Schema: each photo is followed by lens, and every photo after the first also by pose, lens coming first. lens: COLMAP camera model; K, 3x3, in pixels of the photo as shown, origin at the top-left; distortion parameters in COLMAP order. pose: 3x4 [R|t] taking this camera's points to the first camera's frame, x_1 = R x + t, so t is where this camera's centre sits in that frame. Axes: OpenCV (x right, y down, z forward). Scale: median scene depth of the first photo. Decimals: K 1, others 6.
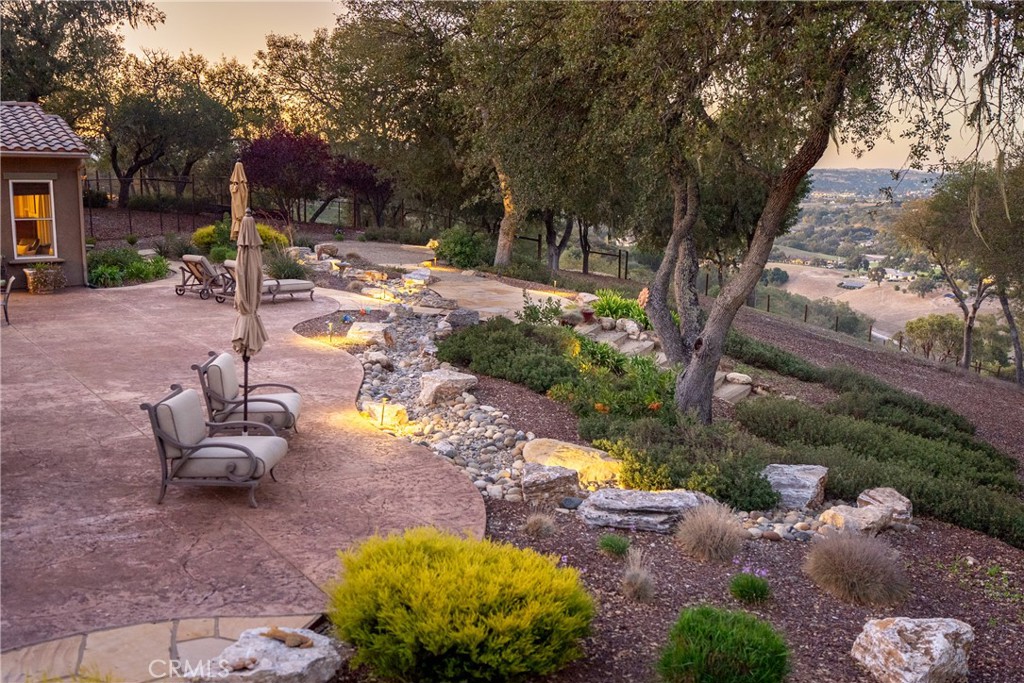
lens RADIAL K [[1023.4, 0, 509.0], [0, 1023.4, 345.4], [0, 0, 1]] dist [0.010543, 0.000000]
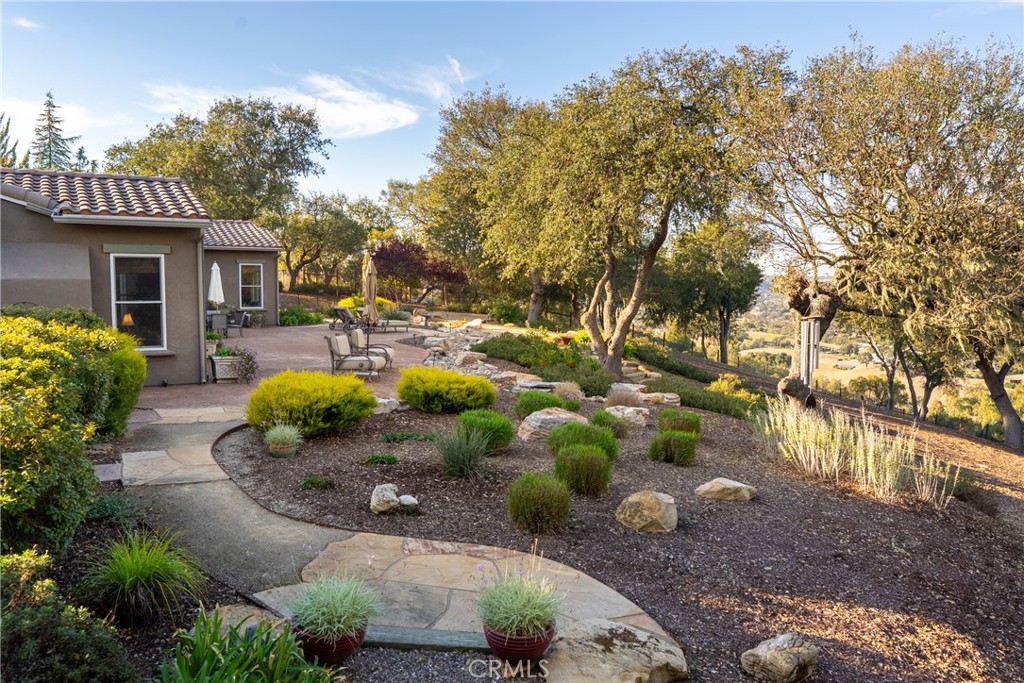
lens RADIAL K [[827.7, 0, 514.6], [0, 827.7, 338.2], [0, 0, 1]] dist [0.004468, 0.001037]
pose [[0.996940, 0.001482, -0.078159, 0.049916], [-0.009333, 0.994926, -0.100180, 0.054627], [0.077614, 0.100603, 0.991895, -0.188352]]
